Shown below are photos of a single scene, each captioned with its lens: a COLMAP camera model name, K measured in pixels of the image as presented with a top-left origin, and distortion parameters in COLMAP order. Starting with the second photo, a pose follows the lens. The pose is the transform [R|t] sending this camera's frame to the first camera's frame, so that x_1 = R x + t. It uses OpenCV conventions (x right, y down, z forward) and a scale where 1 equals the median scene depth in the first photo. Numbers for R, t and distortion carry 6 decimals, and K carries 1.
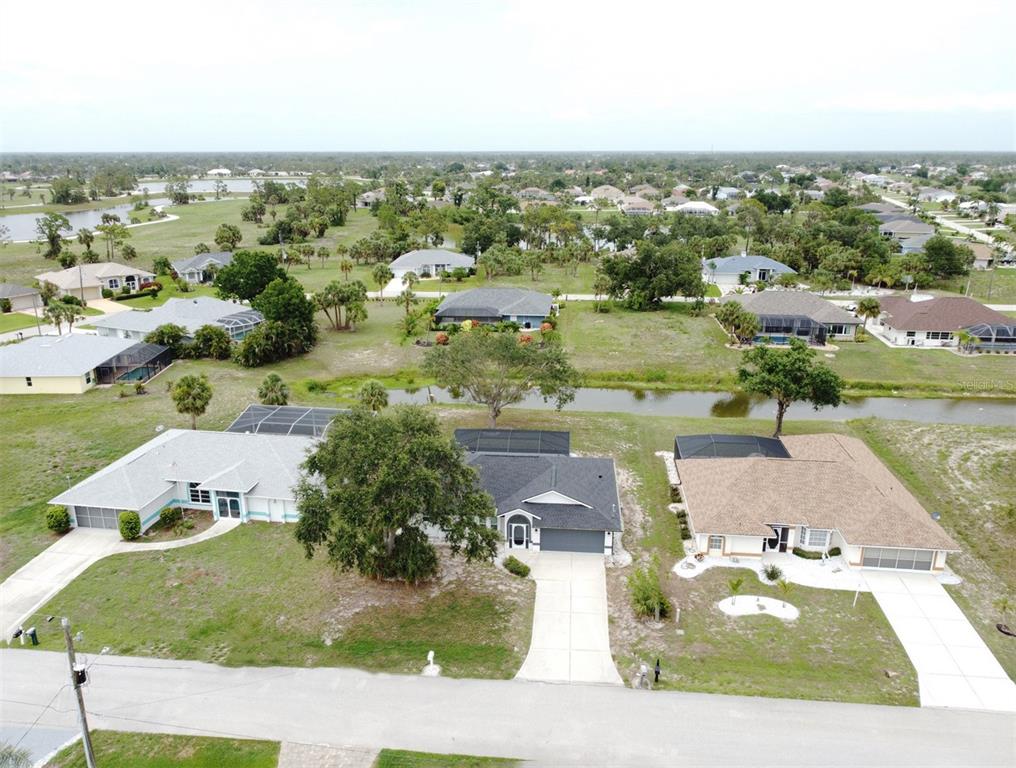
lens RADIAL K [[761.0, 0, 504.0], [0, 761.0, 384.3], [0, 0, 1]] dist [0.003321, -0.011654]
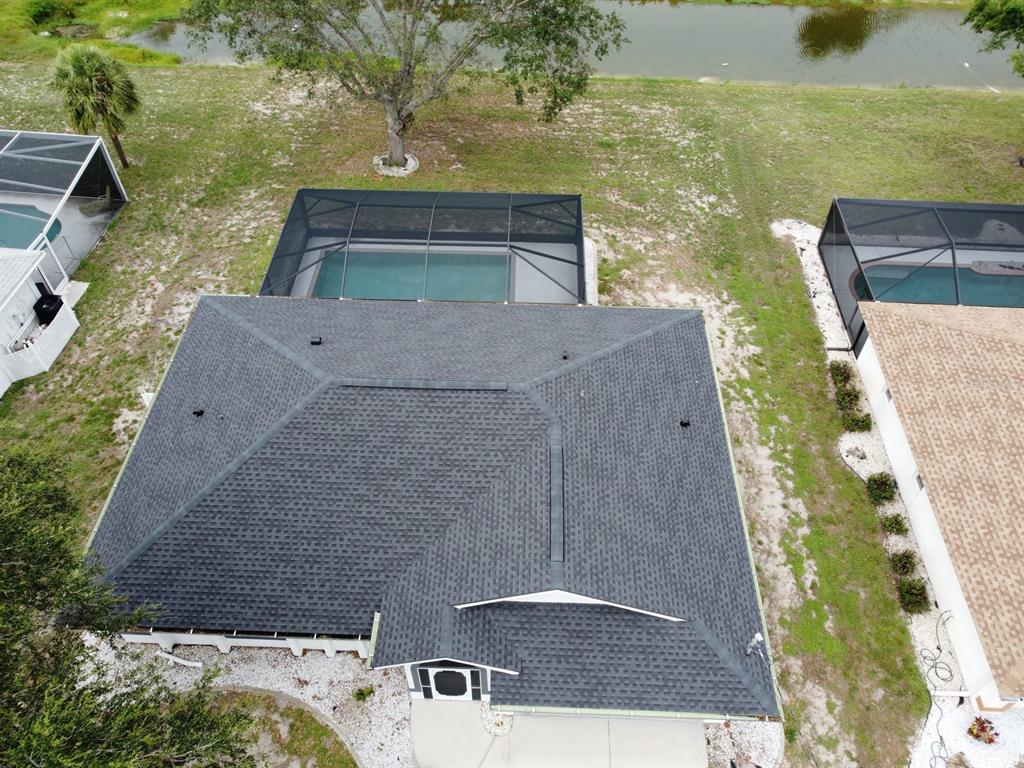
lens RADIAL K [[774.5, 0, 508.1], [0, 774.5, 384.0], [0, 0, 1]] dist [0.000813, -0.005888]
pose [[0.998478, -0.035372, 0.042320, 0.026821], [0.008457, 0.856387, 0.516266, -0.065080], [-0.054503, -0.515122, 0.855382, 0.601716]]
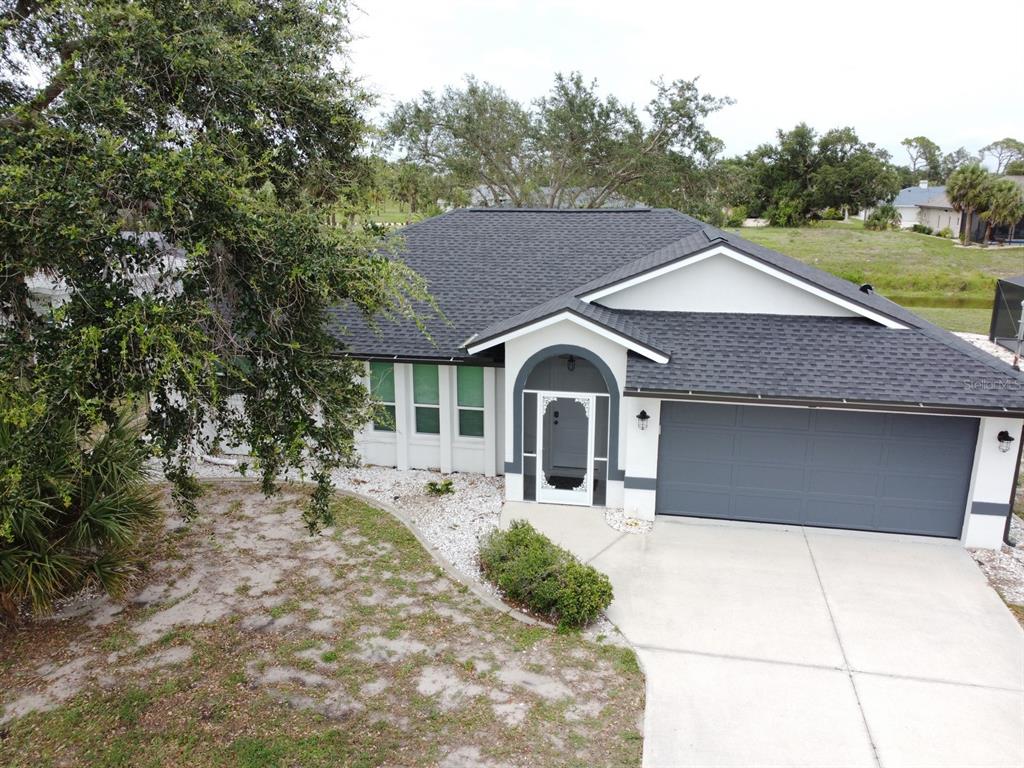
lens RADIAL K [[774.5, 0, 508.1], [0, 774.5, 383.7], [0, 0, 1]] dist [0.000813, -0.005888]
pose [[0.994083, 0.028203, -0.104900, 0.020461], [-0.033142, 0.998408, -0.045634, 0.147889], [0.103446, 0.048840, 0.993435, 0.589879]]
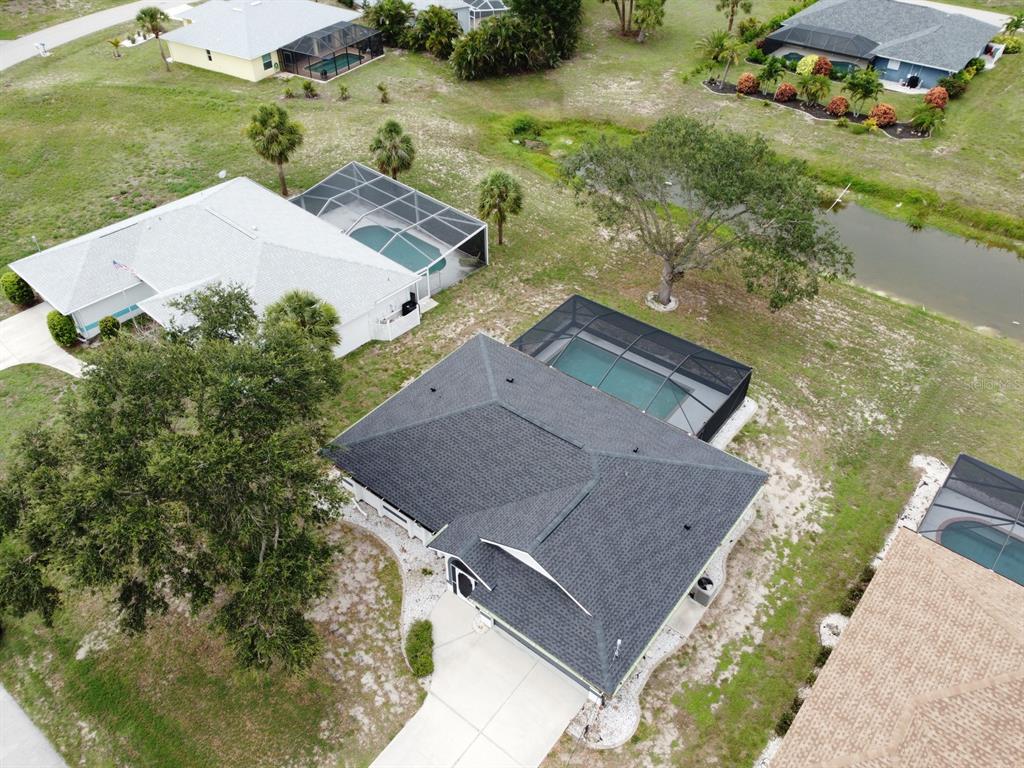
lens RADIAL K [[774.5, 0, 508.7], [0, 774.5, 385.7], [0, 0, 1]] dist [0.000813, -0.005888]
pose [[0.837627, 0.360702, -0.410214, 0.172414], [-0.165075, 0.883012, 0.439364, -0.139958], [0.520703, -0.300307, 0.799177, 0.472332]]
